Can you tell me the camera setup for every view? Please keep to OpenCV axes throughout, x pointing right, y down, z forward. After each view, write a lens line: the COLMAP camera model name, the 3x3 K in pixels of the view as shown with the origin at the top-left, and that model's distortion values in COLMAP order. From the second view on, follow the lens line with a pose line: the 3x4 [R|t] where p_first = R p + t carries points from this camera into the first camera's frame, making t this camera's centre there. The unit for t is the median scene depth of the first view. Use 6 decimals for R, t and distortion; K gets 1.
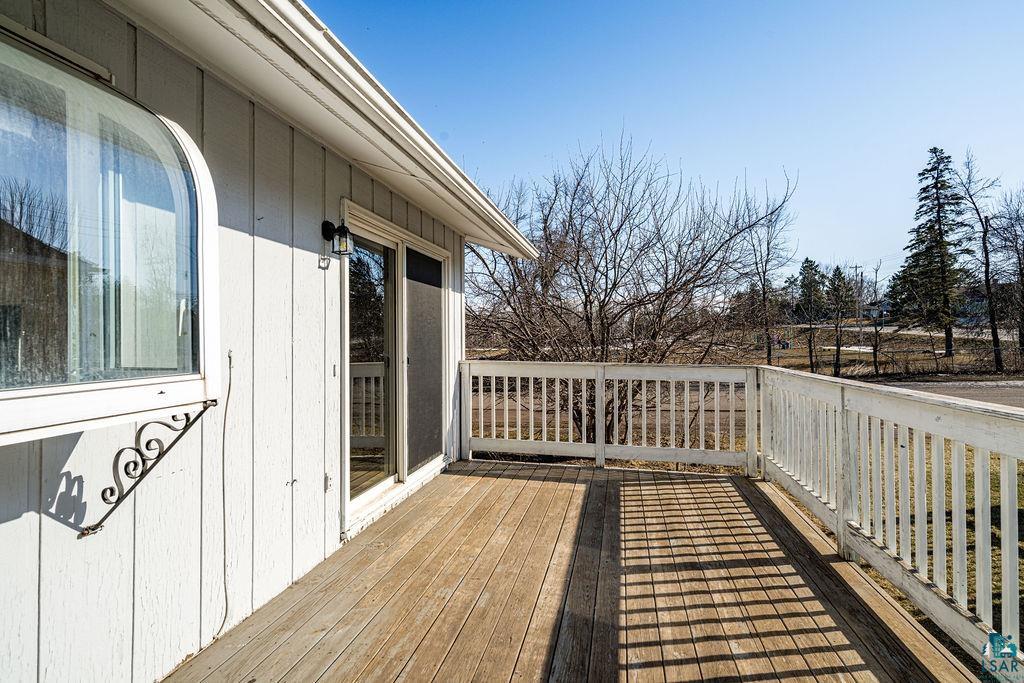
lens RADIAL K [[512.4, 0, 510.6], [0, 512.4, 337.5], [0, 0, 1]] dist [0.001784, 0.000206]
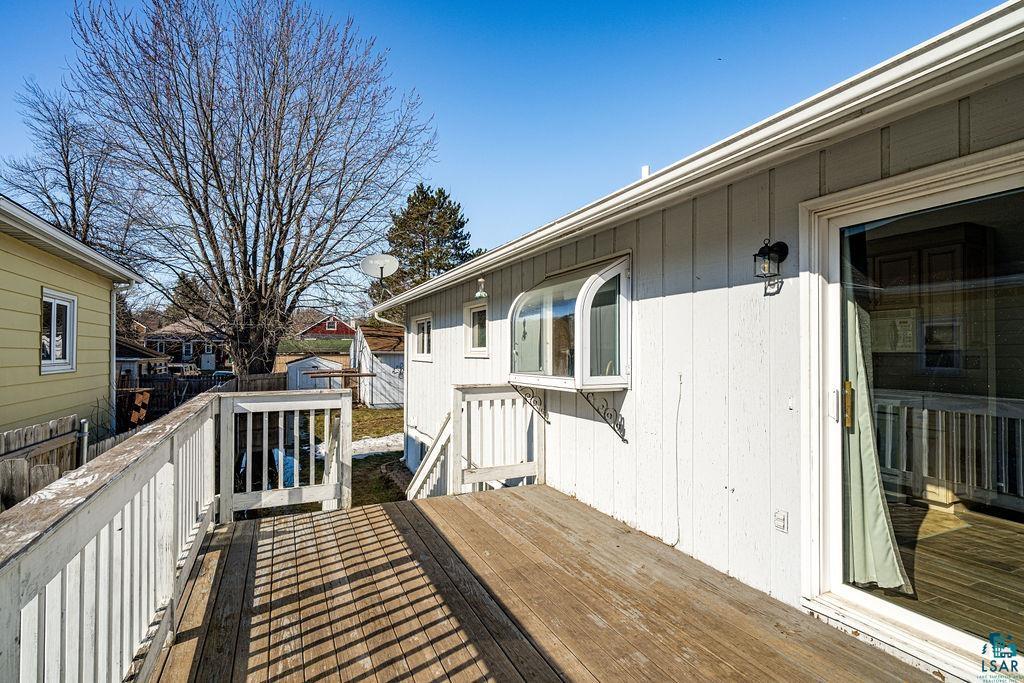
lens RADIAL K [[512.4, 0, 510.3], [0, 512.4, 347.3], [0, 0, 1]] dist [0.001784, 0.000206]
pose [[-0.807956, -0.001025, -0.589242, 0.824498], [0.008009, 0.999887, -0.012722, -0.036805], [0.589188, -0.014998, -0.807857, 2.044329]]
